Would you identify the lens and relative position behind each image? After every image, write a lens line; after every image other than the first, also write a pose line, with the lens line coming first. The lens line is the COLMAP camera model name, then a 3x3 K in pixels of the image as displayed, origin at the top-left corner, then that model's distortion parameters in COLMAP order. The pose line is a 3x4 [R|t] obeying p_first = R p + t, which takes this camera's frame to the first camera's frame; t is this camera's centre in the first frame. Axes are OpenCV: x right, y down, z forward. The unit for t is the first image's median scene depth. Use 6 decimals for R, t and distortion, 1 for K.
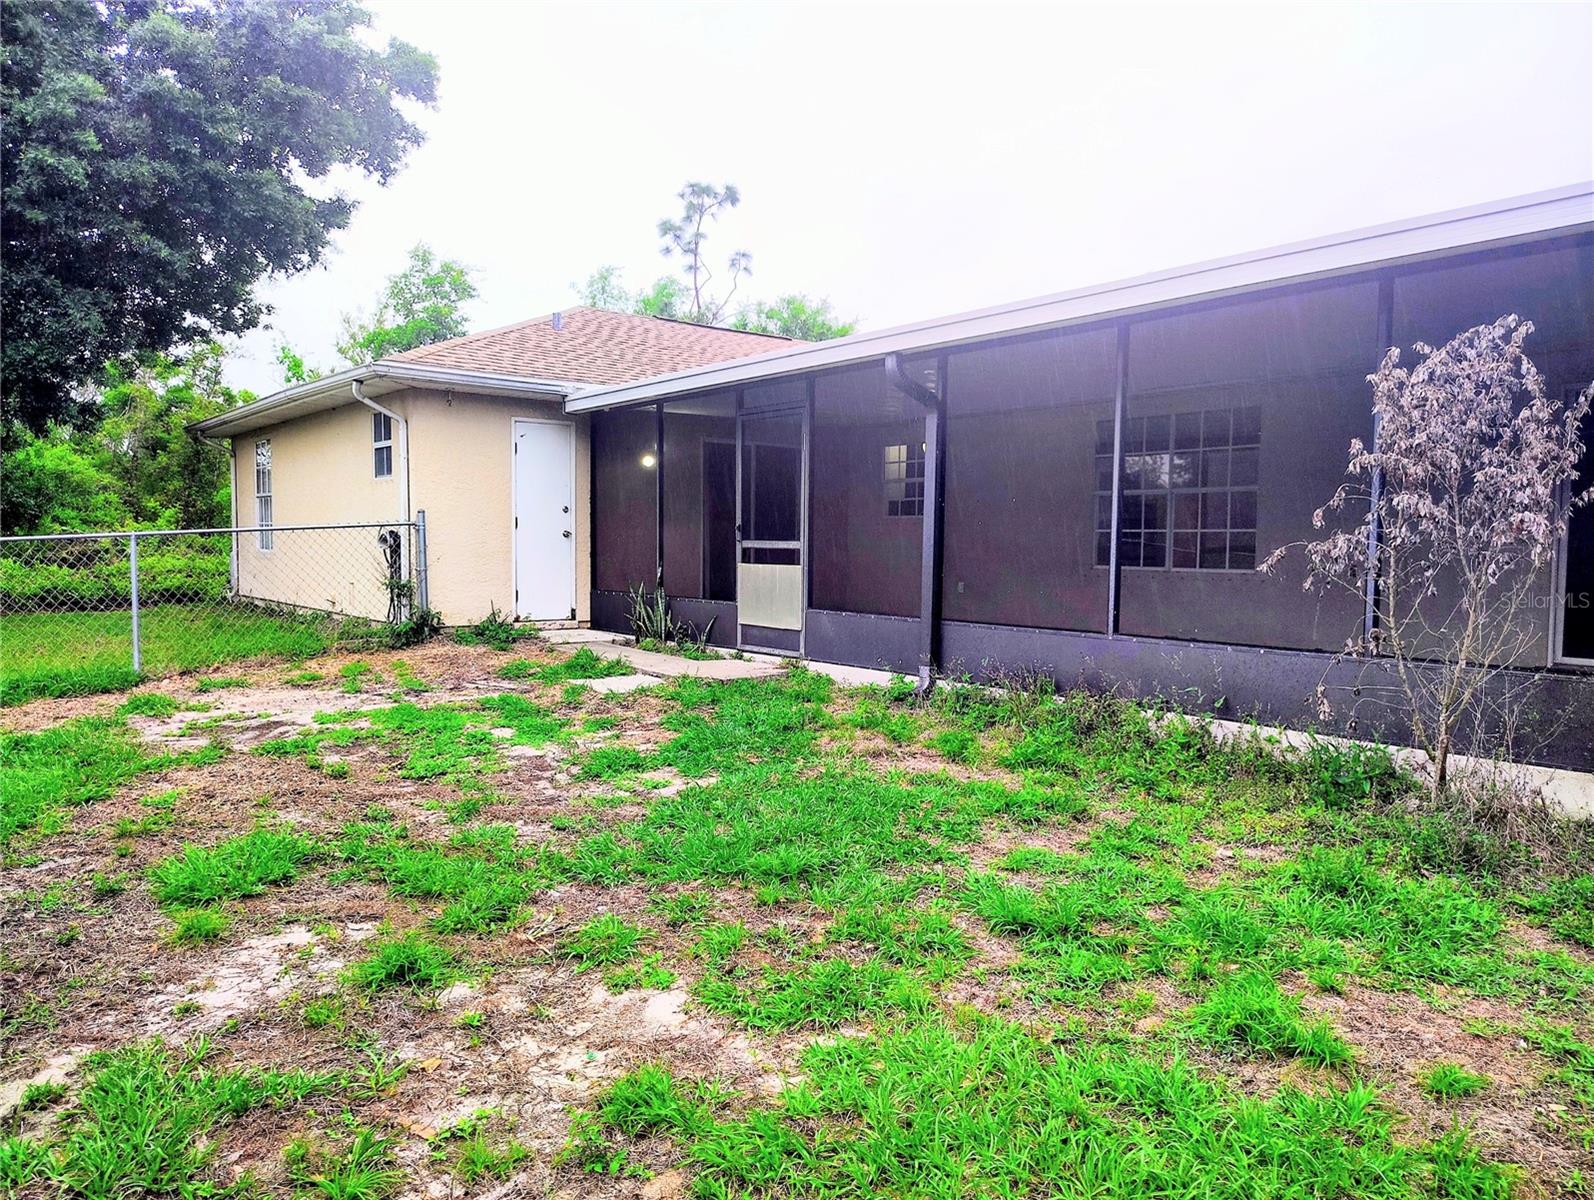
lens RADIAL K [[1116.7, 0, 795.1], [0, 1116.7, 604.2], [0, 0, 1]] dist [0.045068, -0.039005]
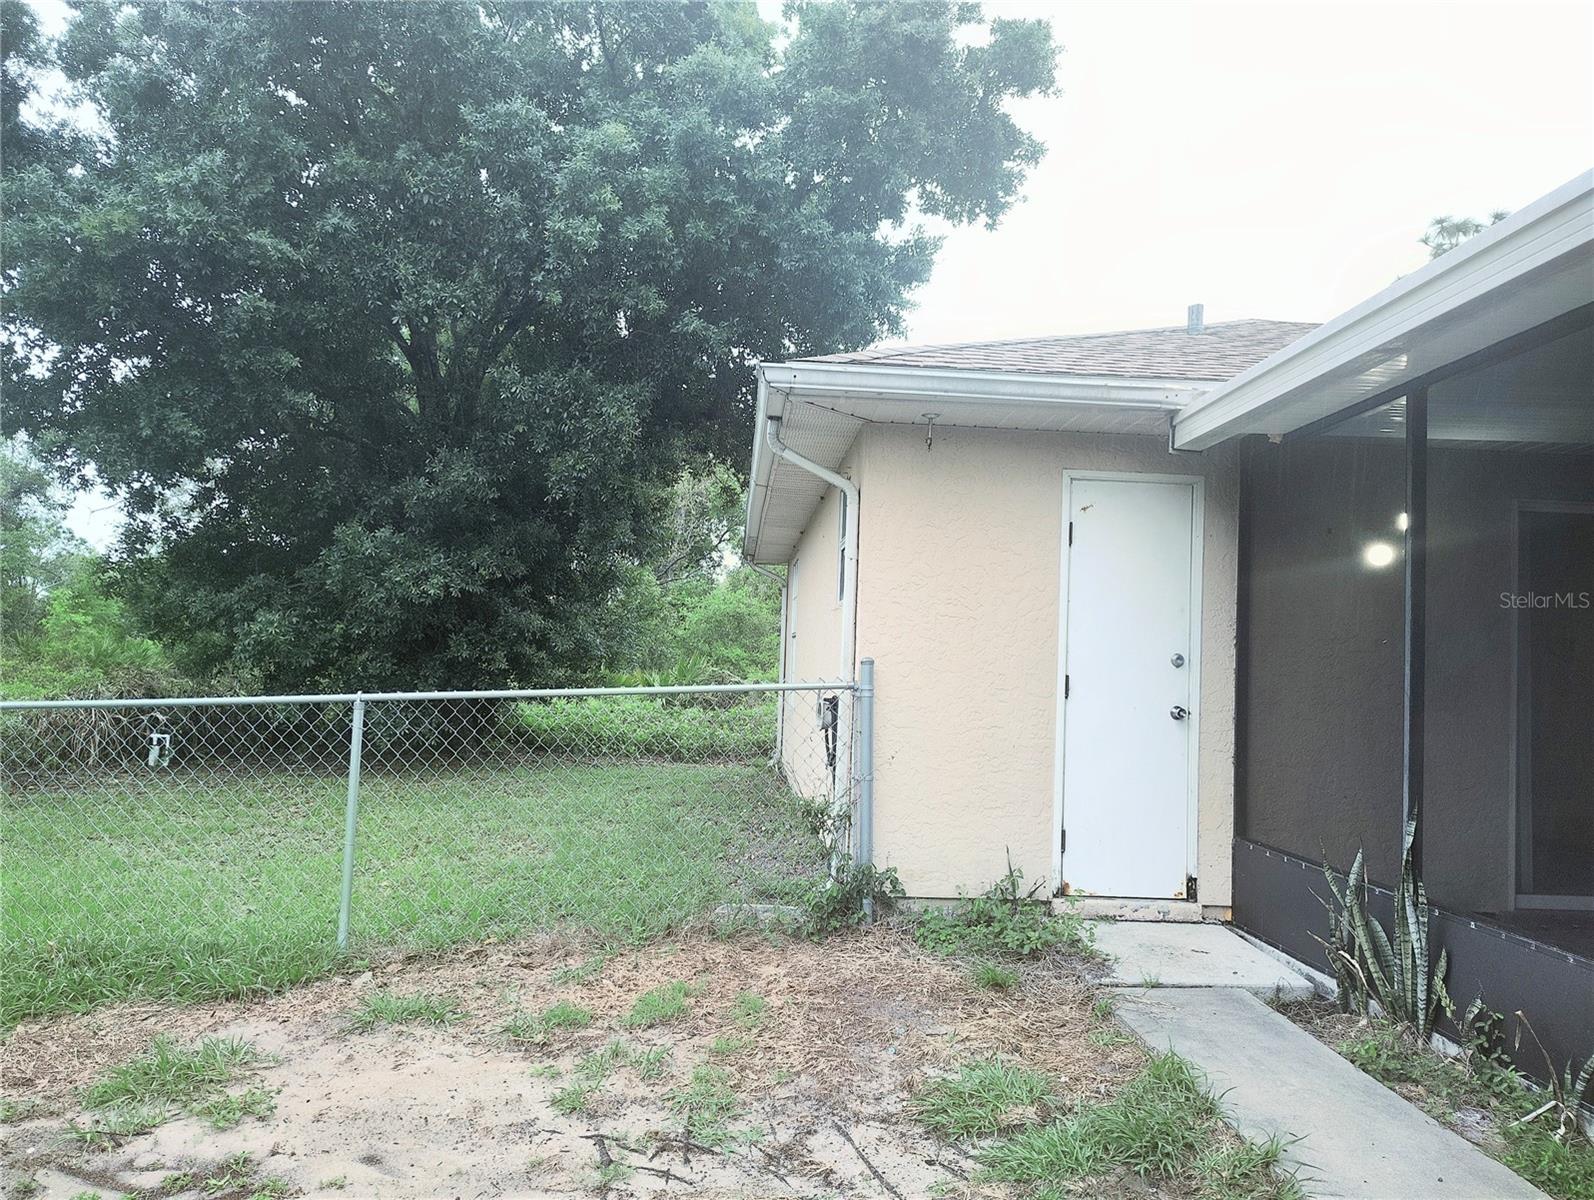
lens RADIAL K [[1116.7, 0, 791.1], [0, 1116.7, 598.3], [0, 0, 1]] dist [0.045068, -0.039005]
pose [[0.823749, -0.006053, -0.566923, -0.073775], [-0.062478, 0.992884, -0.101382, -0.054752], [0.563502, 0.118933, 0.817509, 0.537791]]
